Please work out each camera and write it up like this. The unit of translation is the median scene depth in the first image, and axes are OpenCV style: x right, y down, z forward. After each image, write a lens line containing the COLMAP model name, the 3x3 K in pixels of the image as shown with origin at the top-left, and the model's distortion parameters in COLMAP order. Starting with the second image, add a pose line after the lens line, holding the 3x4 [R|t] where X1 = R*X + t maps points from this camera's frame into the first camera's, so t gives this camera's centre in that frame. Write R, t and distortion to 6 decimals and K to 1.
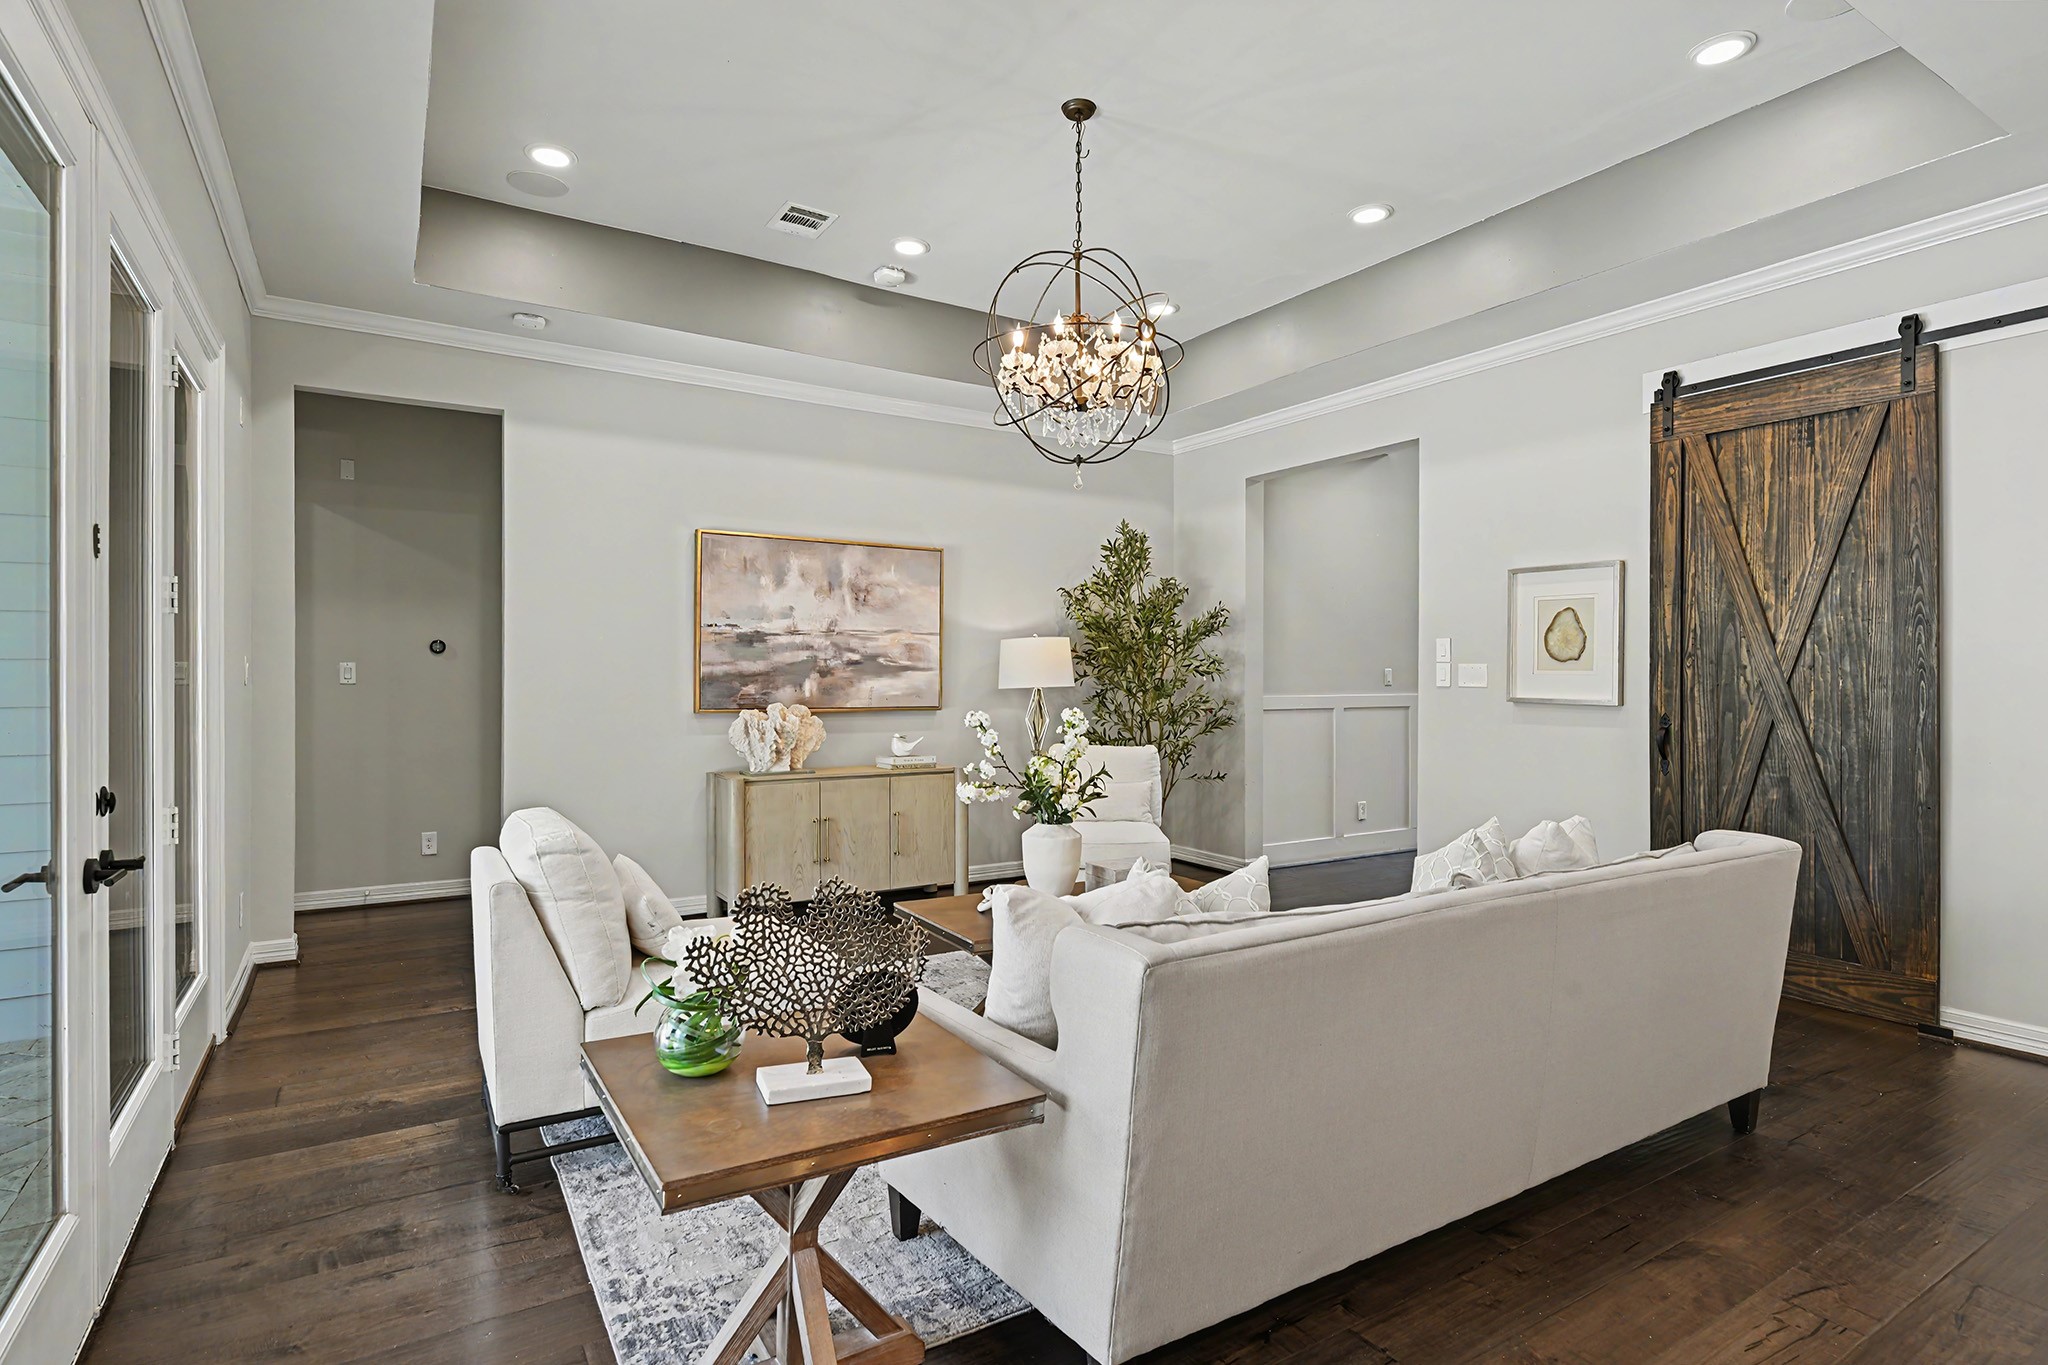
lens RADIAL K [[1038.4, 0, 1024.0], [0, 1038.4, 682.5], [0, 0, 1]] dist [-0.000975, 0.000403]
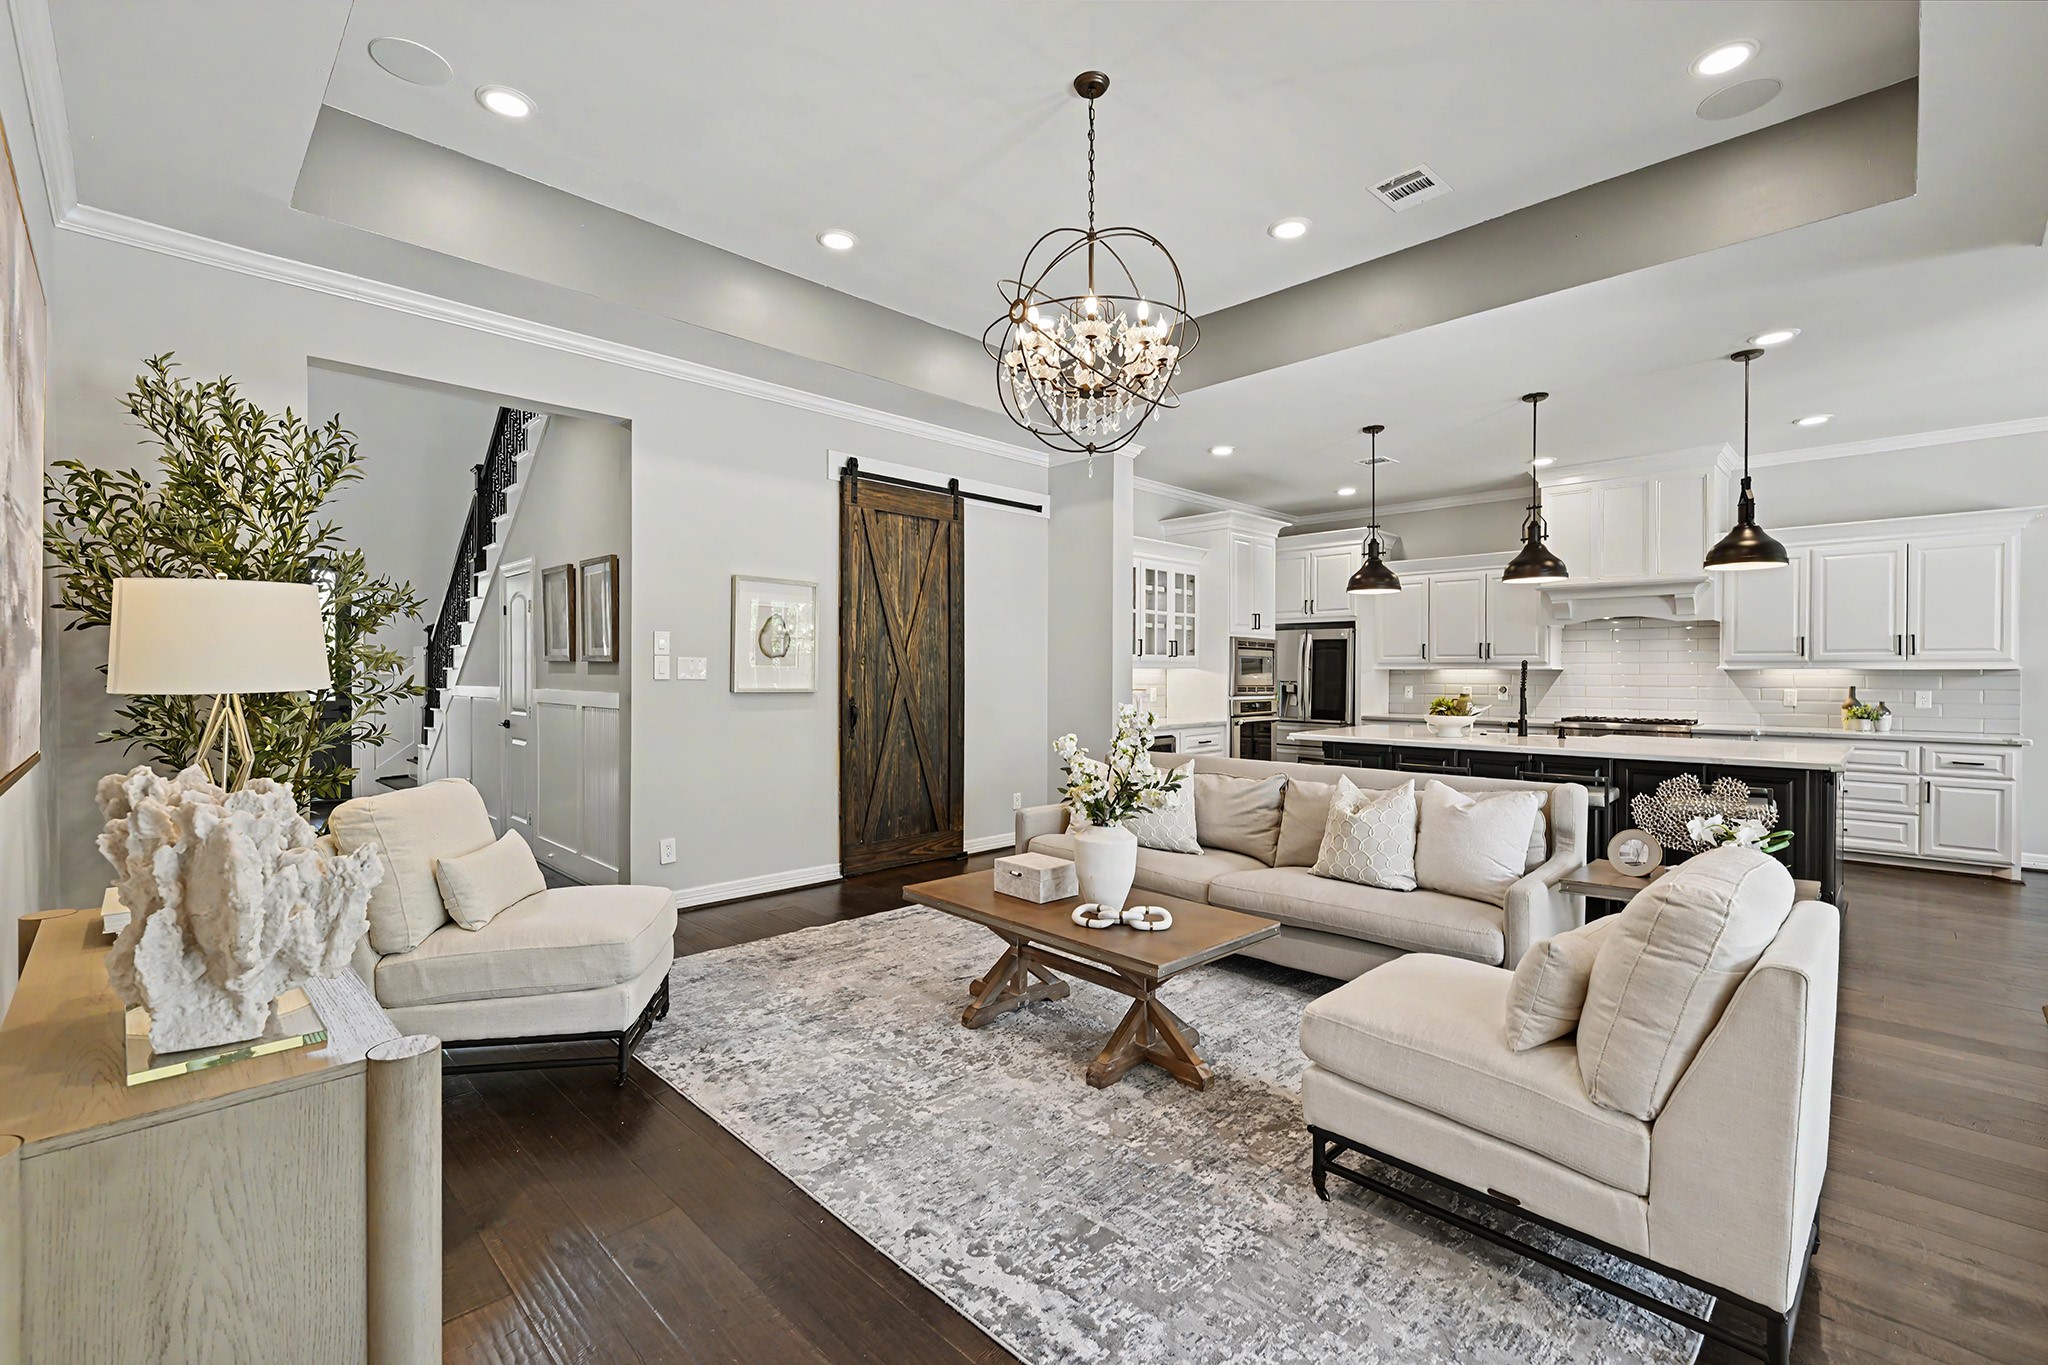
lens RADIAL K [[877.4, 0, 1024.0], [0, 877.4, 682.5], [0, 0, 1]] dist [-0.000415, 0.000120]
pose [[-0.218698, -0.013588, 0.975698, -0.576531], [-0.001031, 0.999906, 0.013694, -0.005833], [-0.975792, 0.001989, -0.218692, 0.972548]]
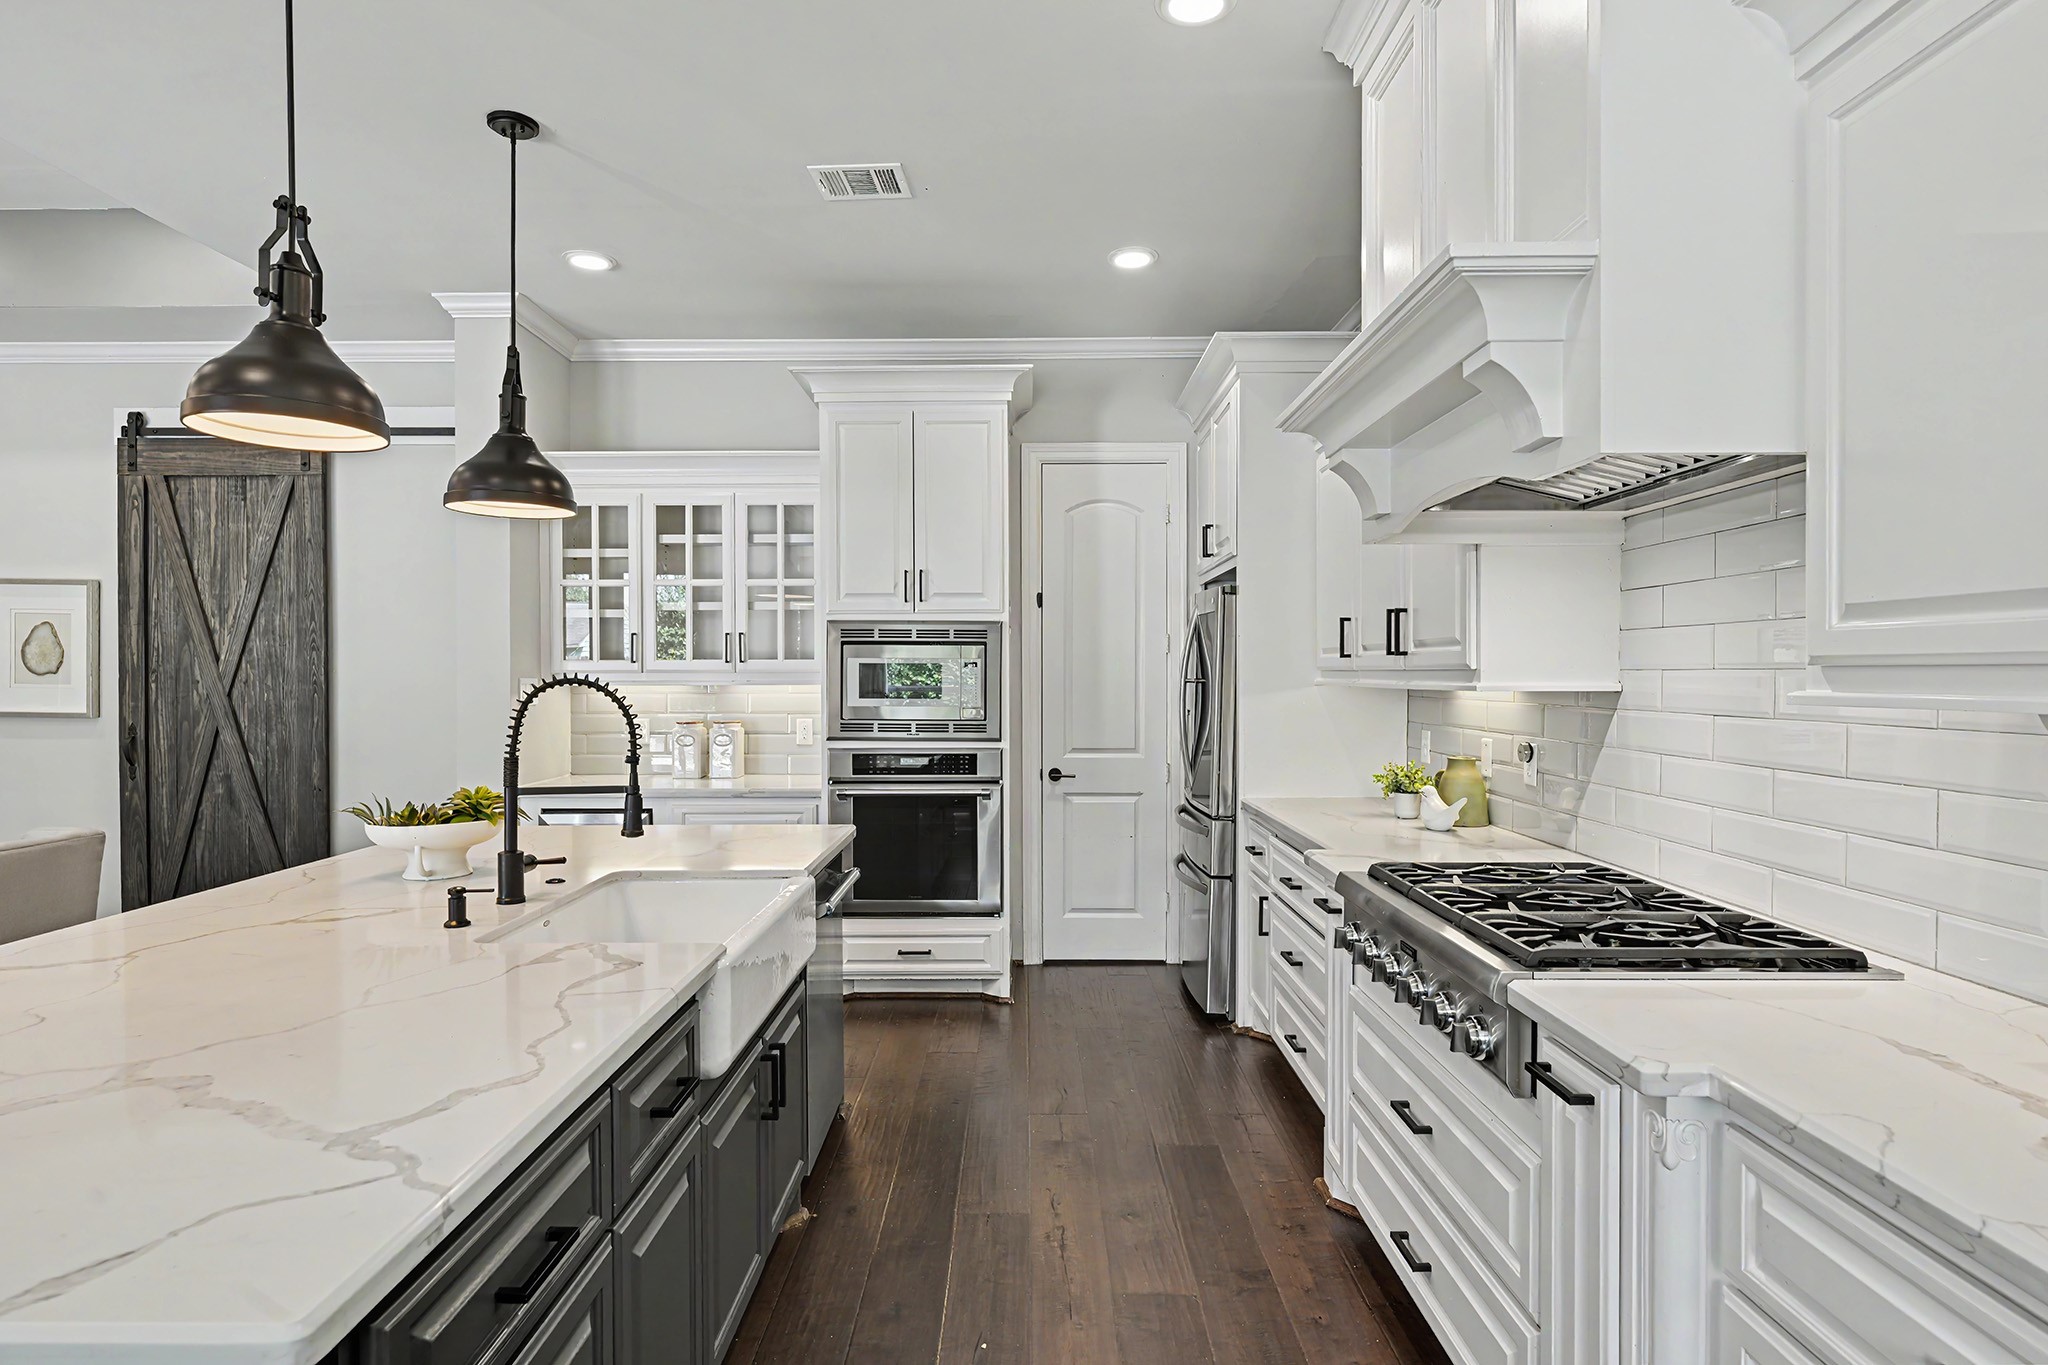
lens RADIAL K [[1107.4, 0, 1024.0], [0, 1107.4, 682.5], [0, 0, 1]] dist [-0.001990, -0.000362]
pose [[0.539861, -0.007876, 0.841717, 0.135290], [0.003333, 0.999968, 0.007219, -0.017848], [-0.841747, -0.001092, 0.539871, -0.397301]]
